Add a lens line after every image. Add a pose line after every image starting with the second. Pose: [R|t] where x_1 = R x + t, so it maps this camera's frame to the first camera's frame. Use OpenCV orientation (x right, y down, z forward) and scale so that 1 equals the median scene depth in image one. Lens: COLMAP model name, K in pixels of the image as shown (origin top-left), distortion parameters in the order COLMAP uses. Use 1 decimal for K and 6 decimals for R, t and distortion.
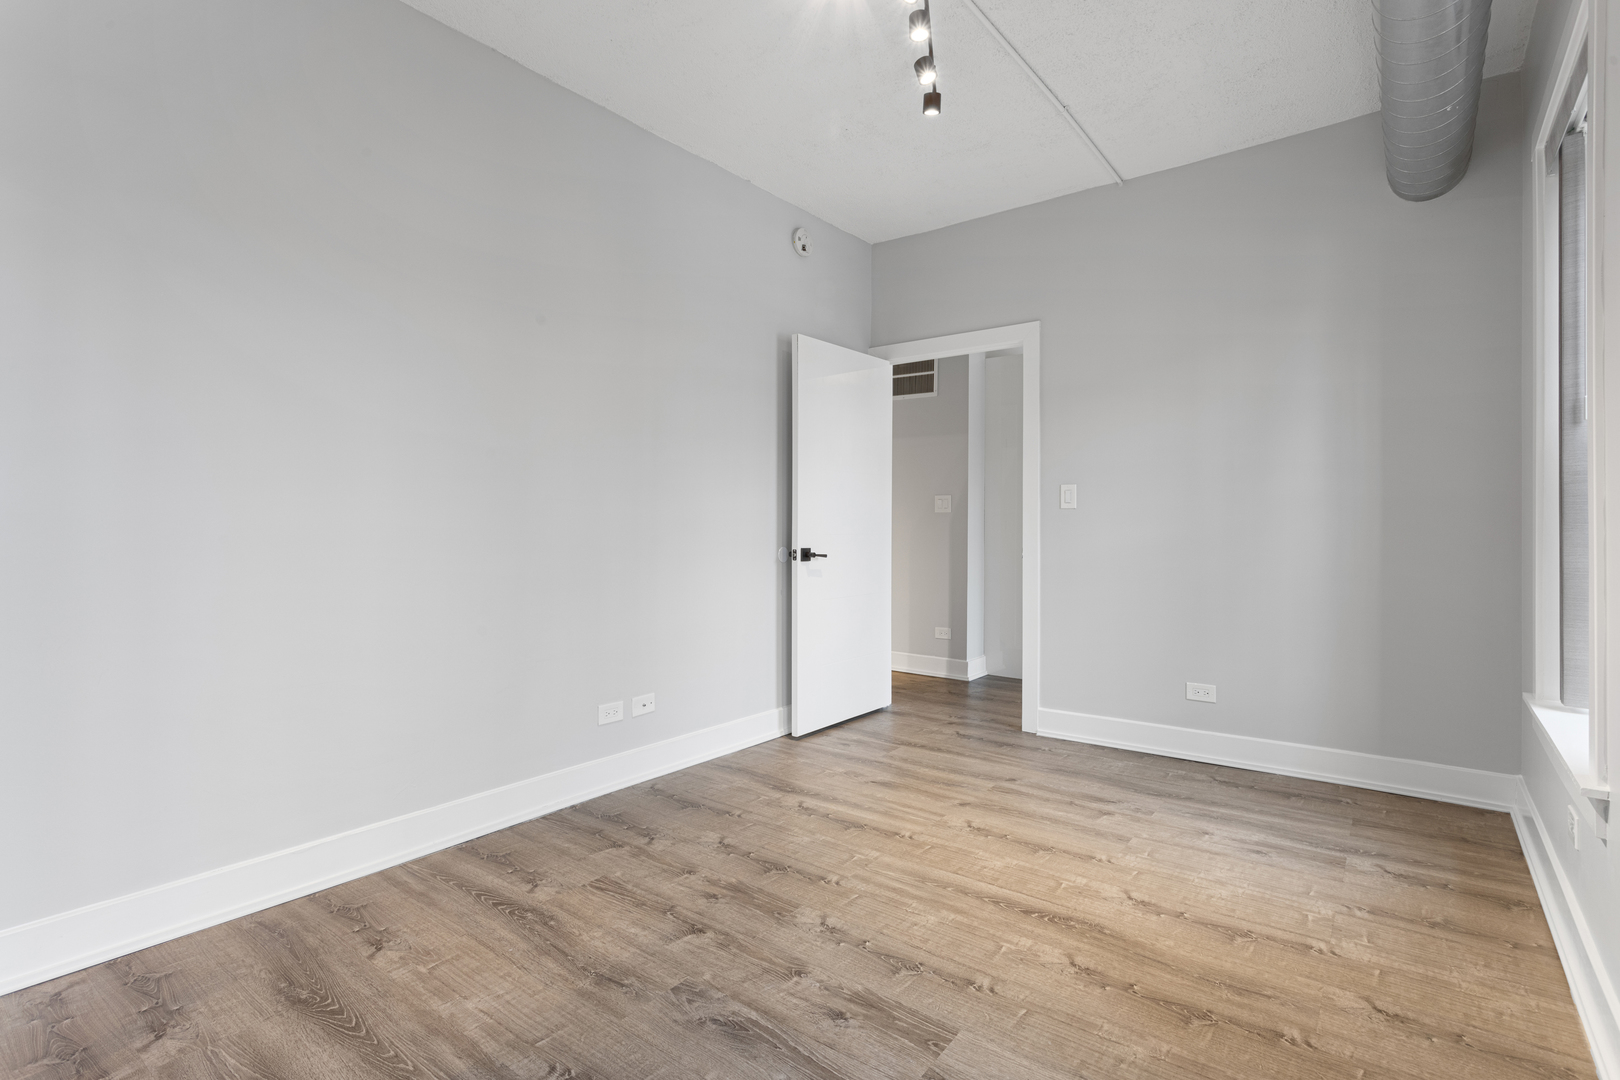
lens RADIAL K [[765.6, 0, 812.7], [0, 765.6, 520.4], [0, 0, 1]] dist [-0.000105, -0.000032]
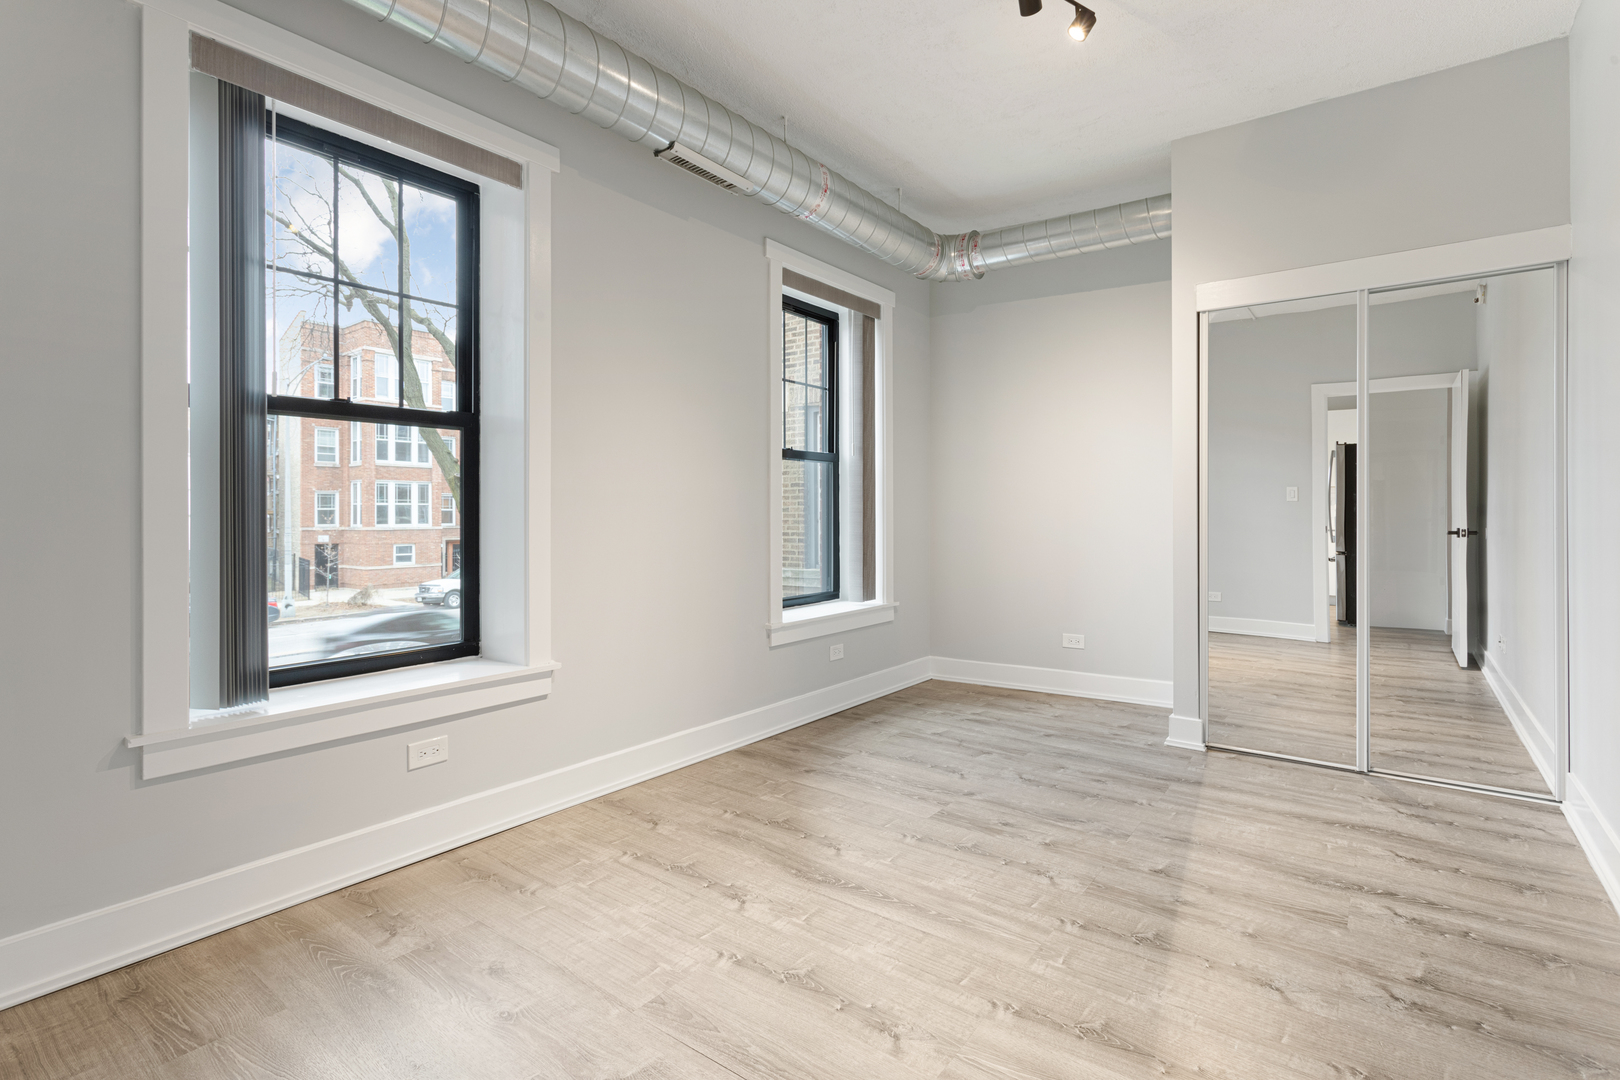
lens RADIAL K [[765.6, 0, 812.7], [0, 765.6, 520.4], [0, 0, 1]] dist [-0.000105, -0.000032]
pose [[-0.999908, -0.001884, -0.013405, 0.354579], [-0.001966, 0.999979, 0.006124, 0.016002], [0.013393, 0.006150, -0.999891, 2.013965]]
